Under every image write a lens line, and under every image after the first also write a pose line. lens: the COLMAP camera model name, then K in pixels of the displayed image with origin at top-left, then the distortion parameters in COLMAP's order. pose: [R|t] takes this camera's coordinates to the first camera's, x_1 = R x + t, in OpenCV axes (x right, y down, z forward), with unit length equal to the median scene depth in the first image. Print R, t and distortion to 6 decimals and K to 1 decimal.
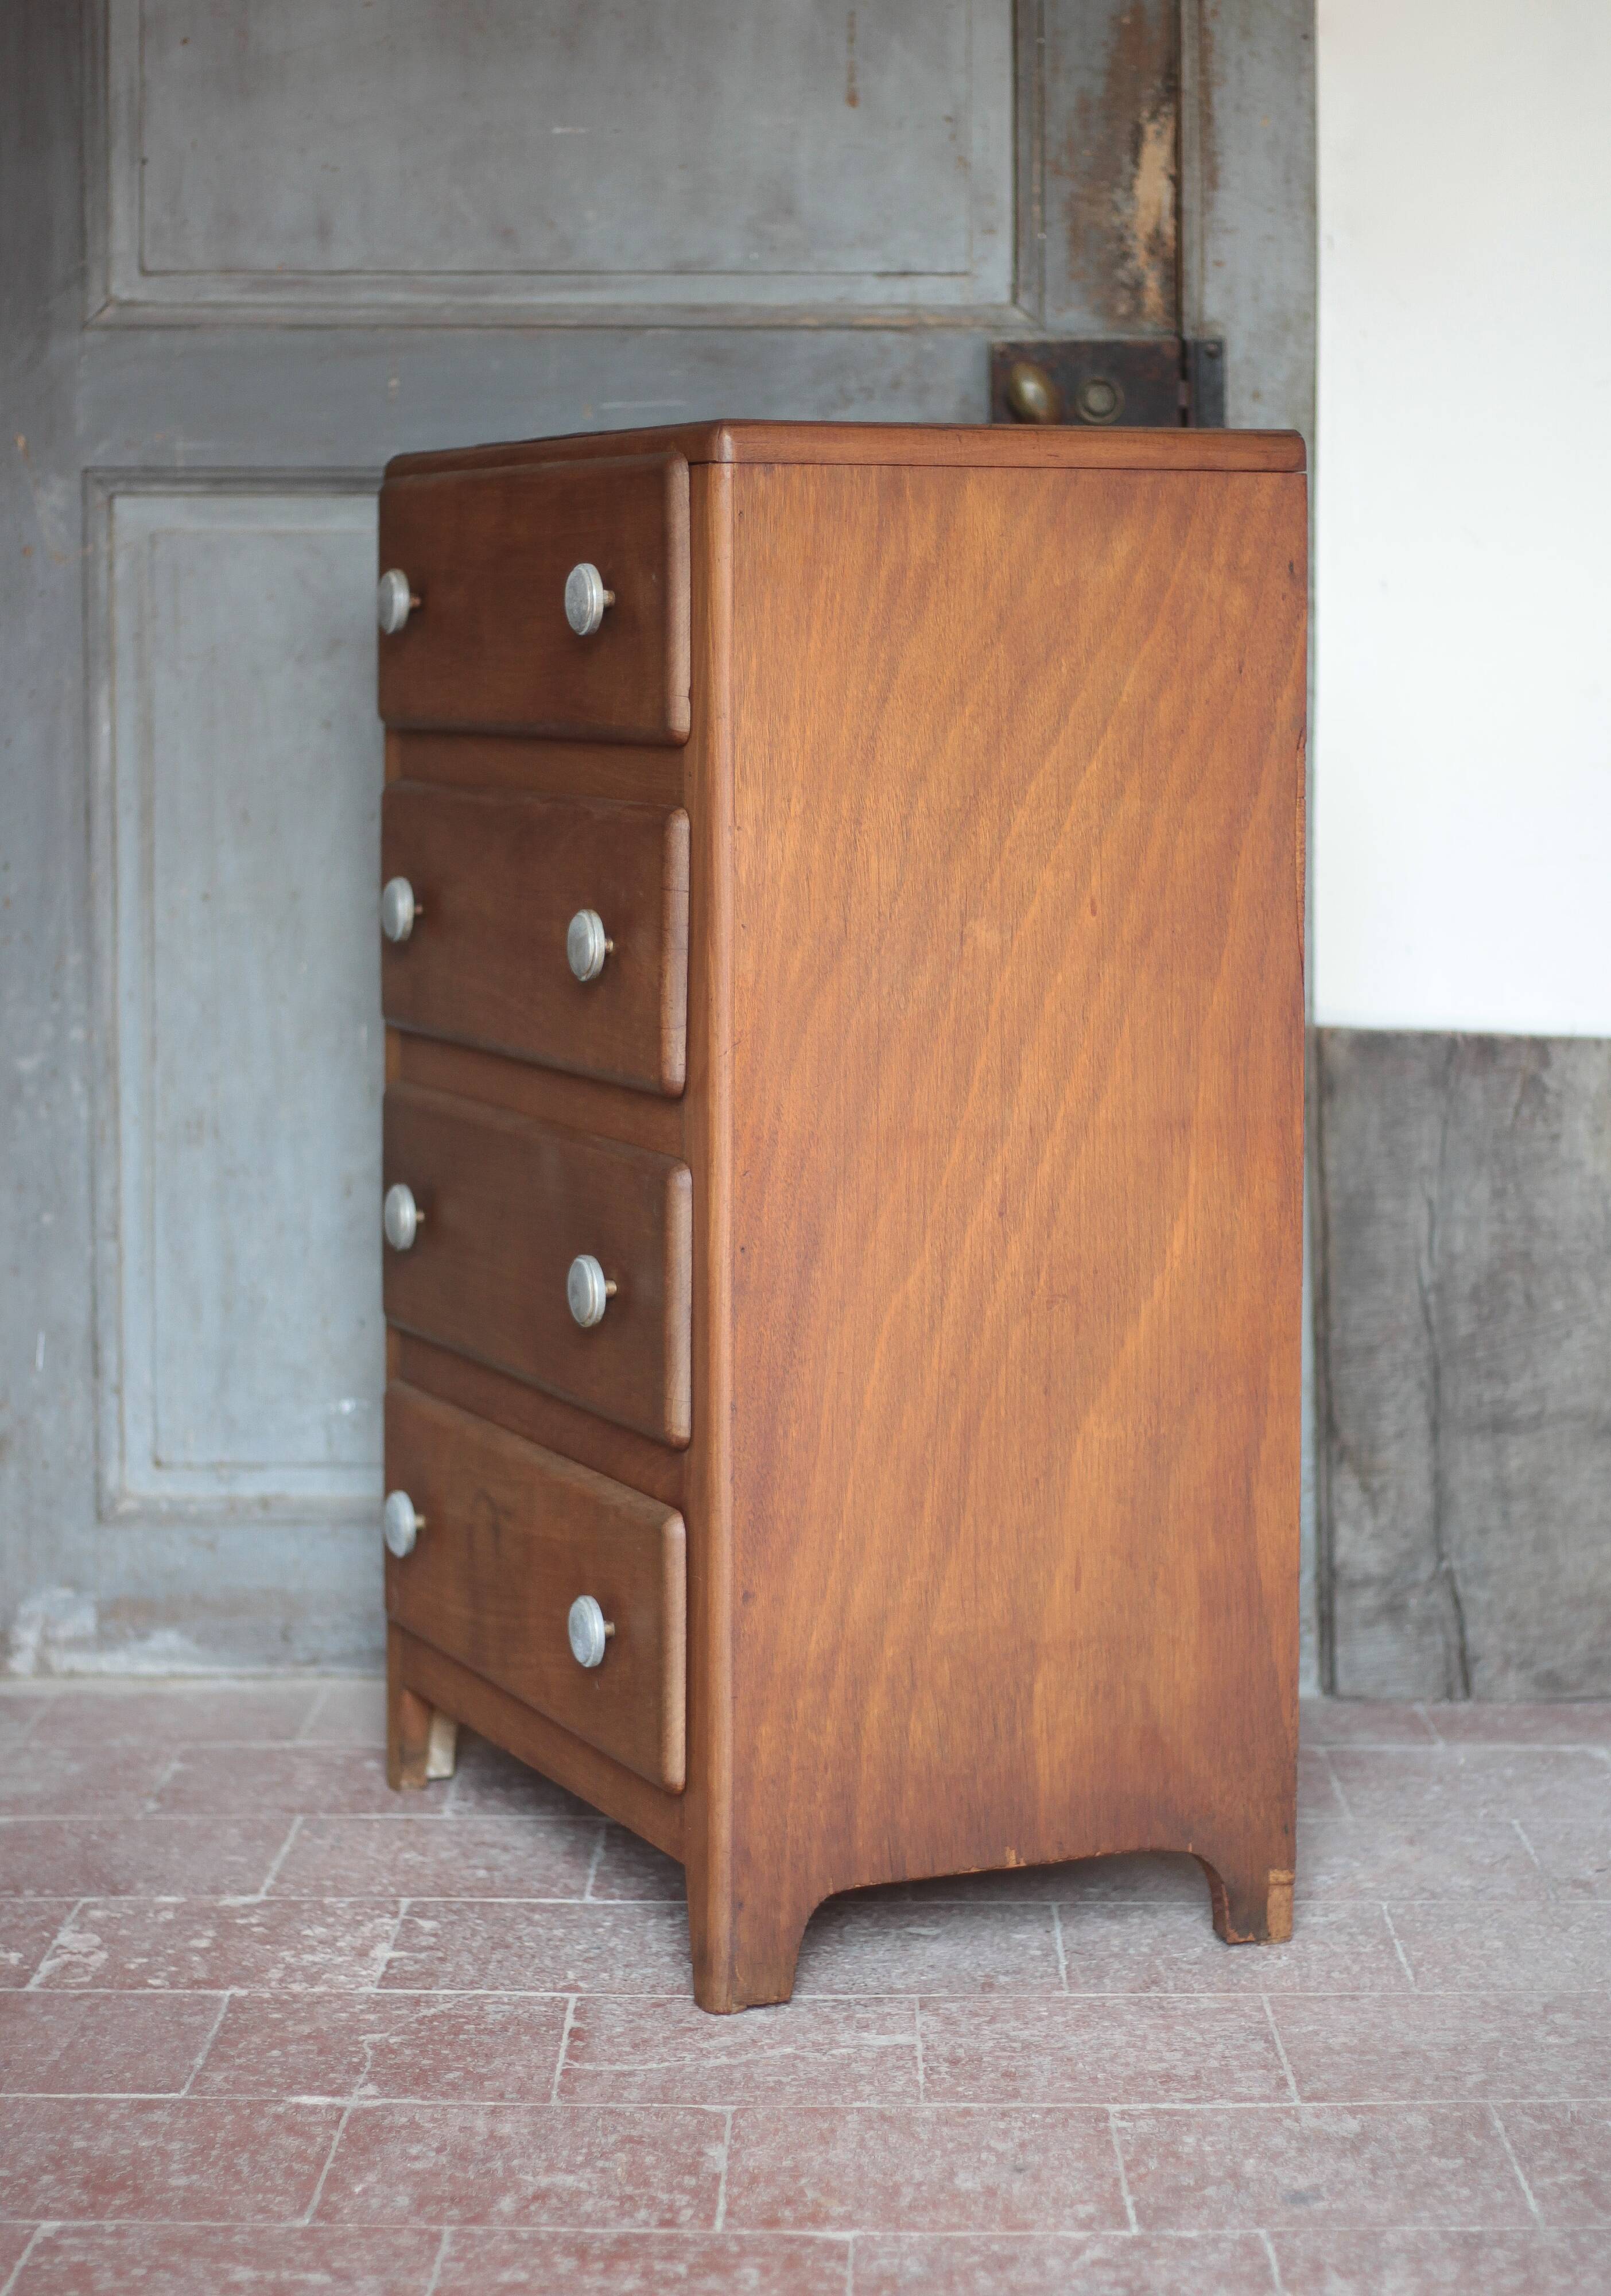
lens RADIAL K [[5211.7, 0, 805.0], [0, 5211.7, 666.9], [0, 0, 1]] dist [-0.076453, 0.141537]
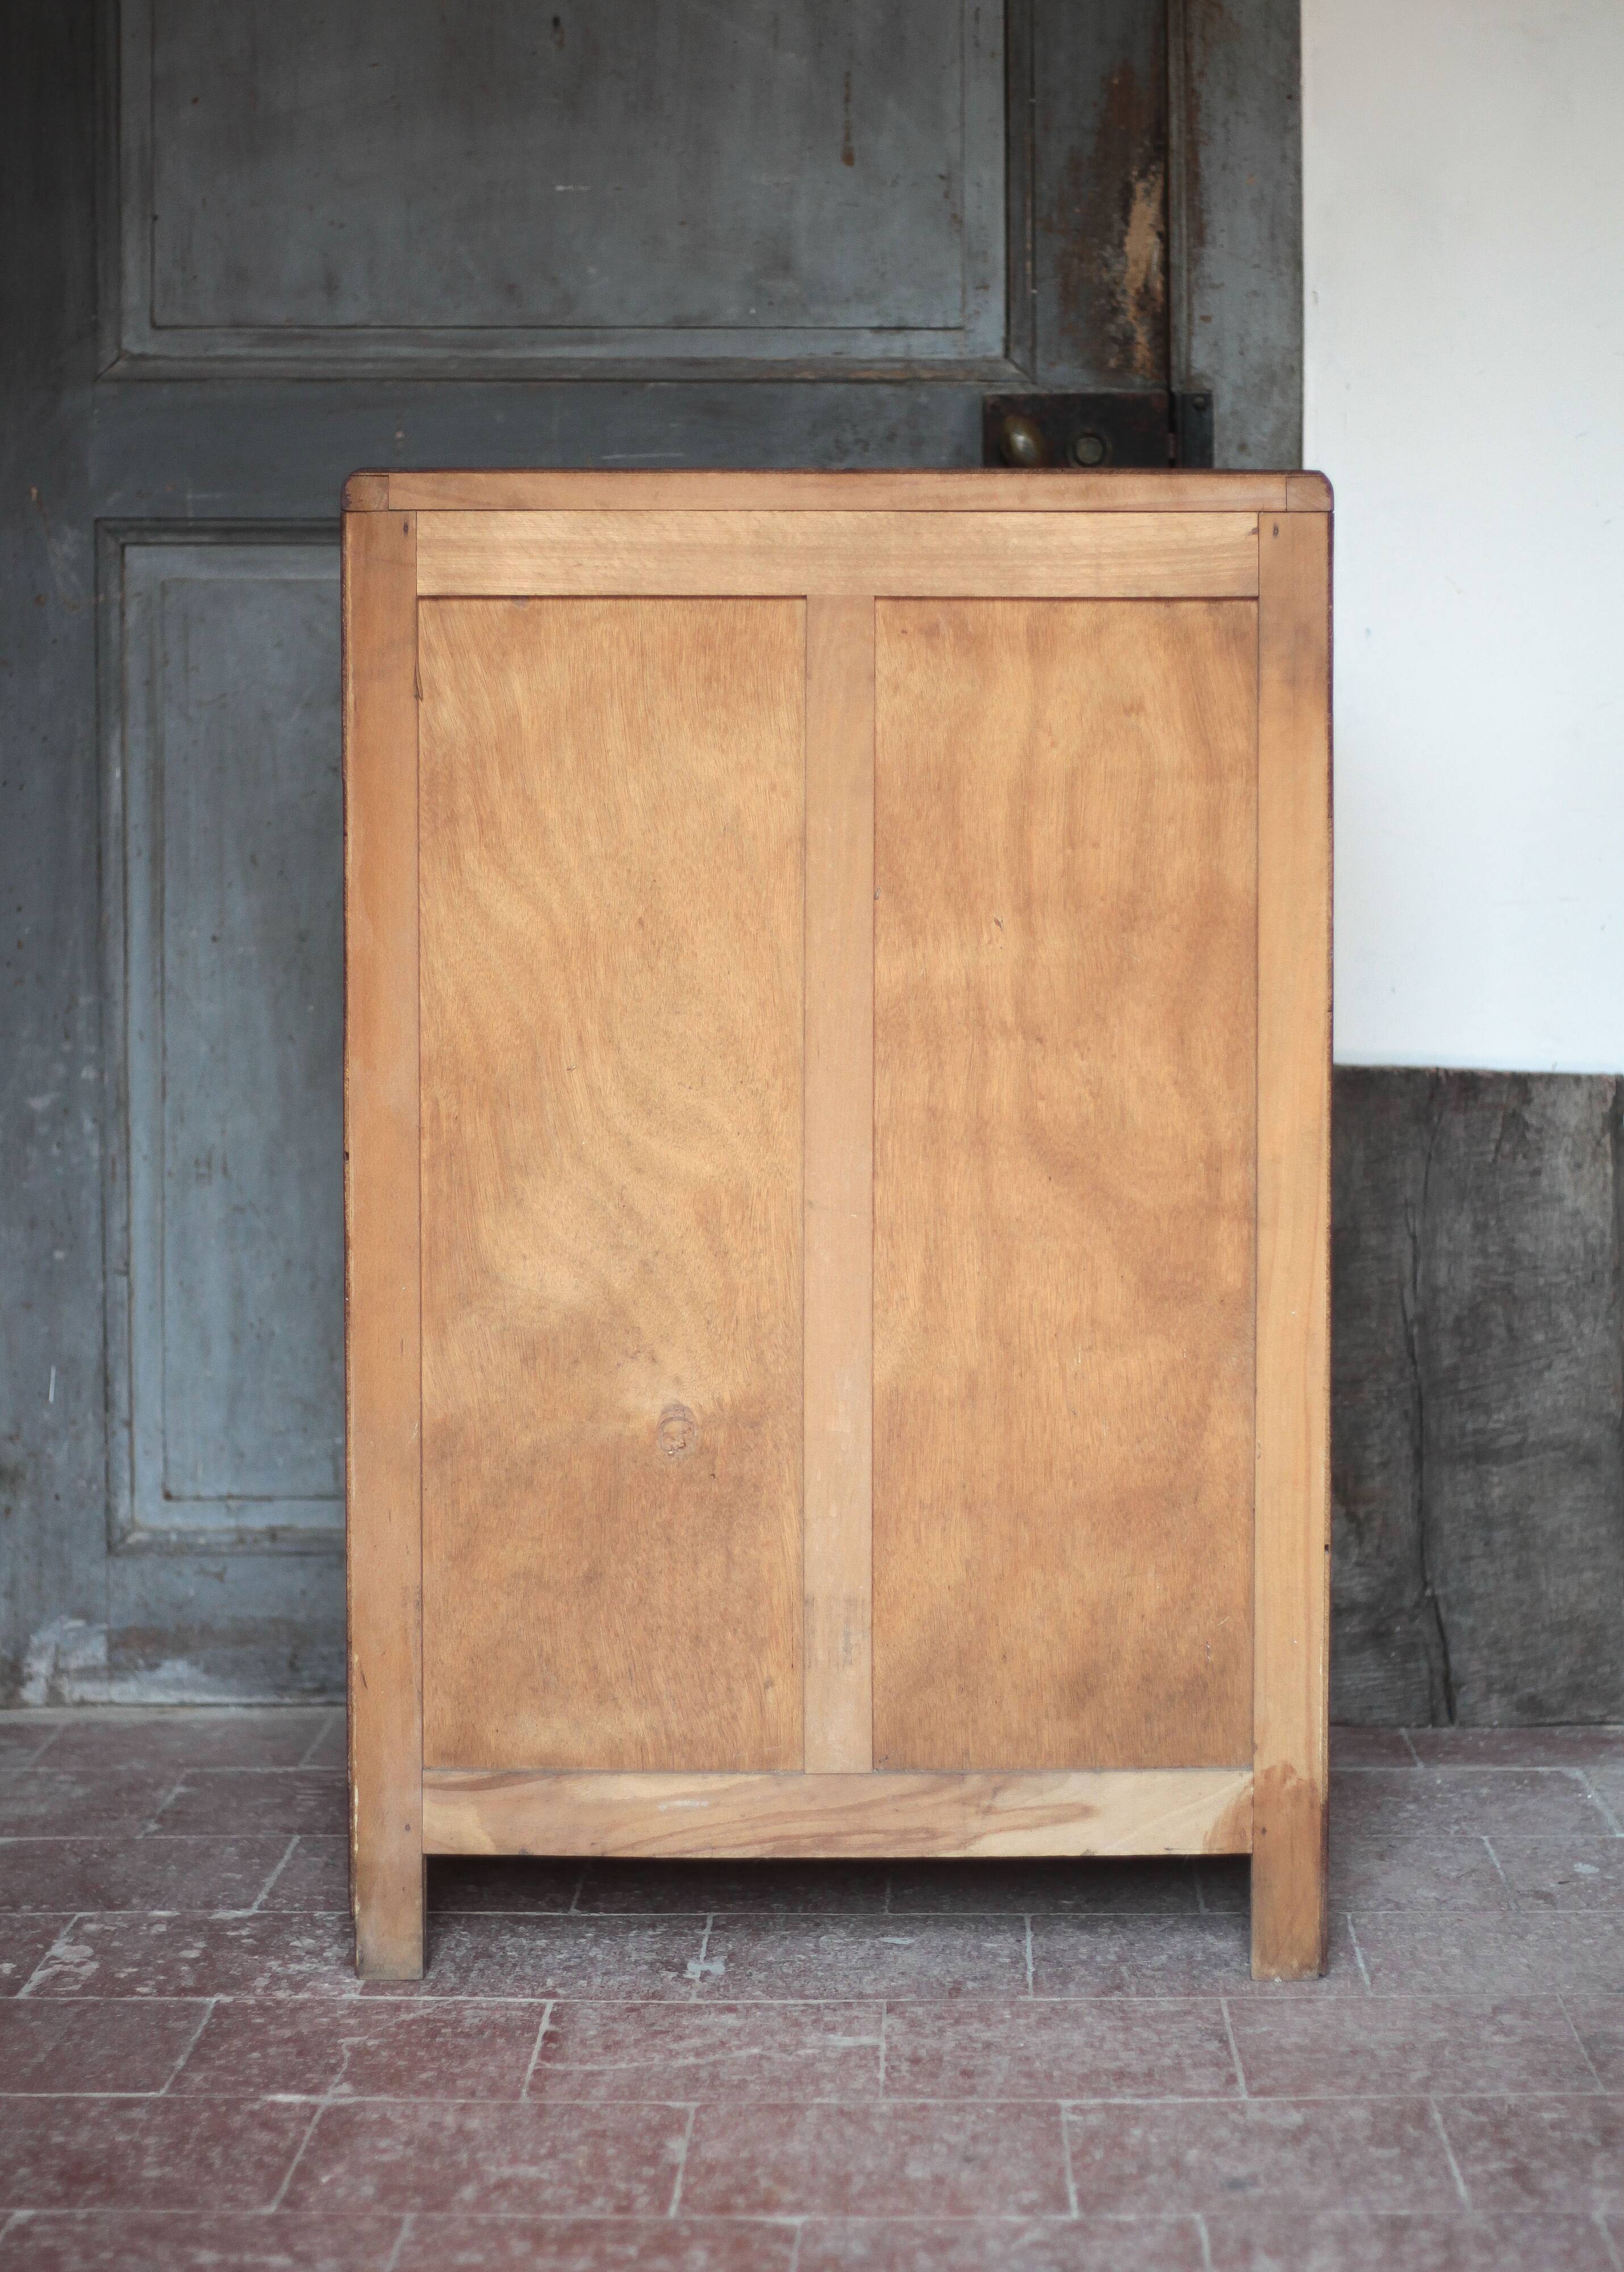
lens RADIAL K [[5293.4, 0, 979.0], [0, 5293.4, 667.5], [0, 0, 1]] dist [-0.079857, 0.244280]
pose [[0.999930, -0.001011, 0.011824, 0.026661], [0.001163, 0.999916, -0.012882, 0.005323], [-0.011810, 0.012895, 0.999847, -0.045117]]
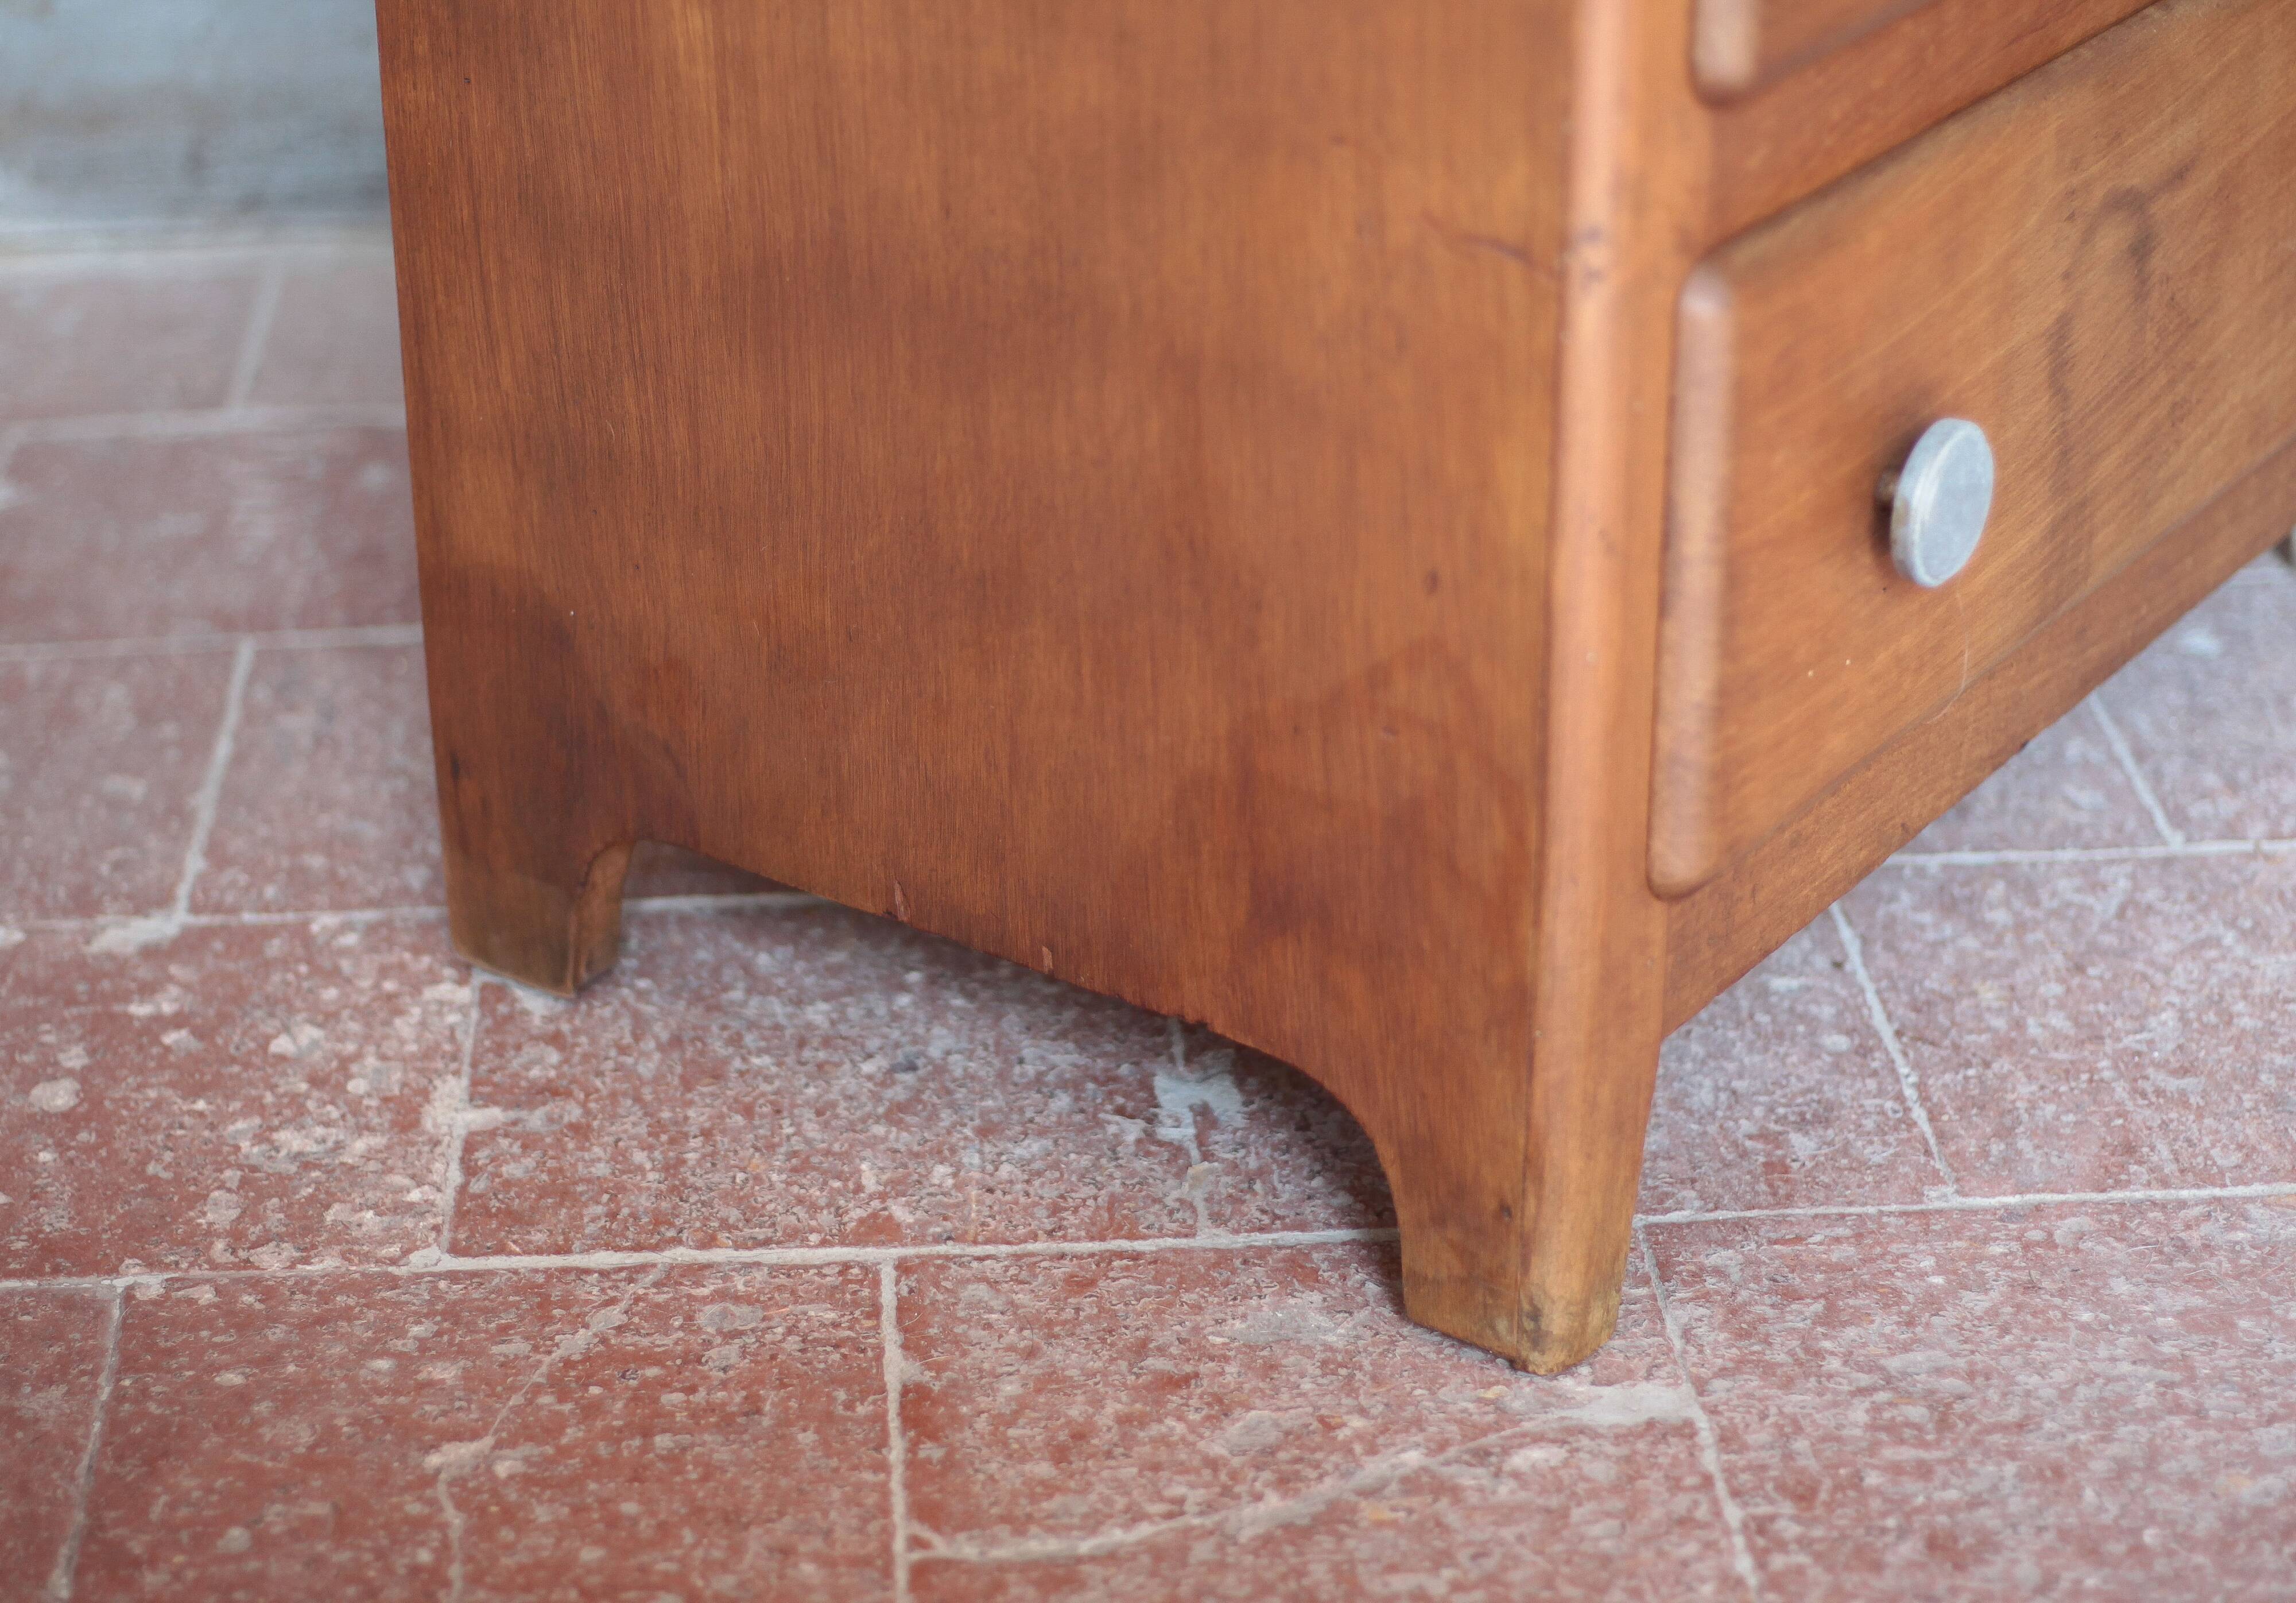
lens RADIAL K [[4874.8, 0, 1034.7], [0, 4874.8, 888.5], [0, 0, 1]] dist [-0.136567, 0.133077]
pose [[0.997682, -0.040863, 0.054420, -0.050785], [0.012822, 0.898206, 0.439388, 0.038865], [-0.066836, -0.437672, 0.896647, 0.599857]]
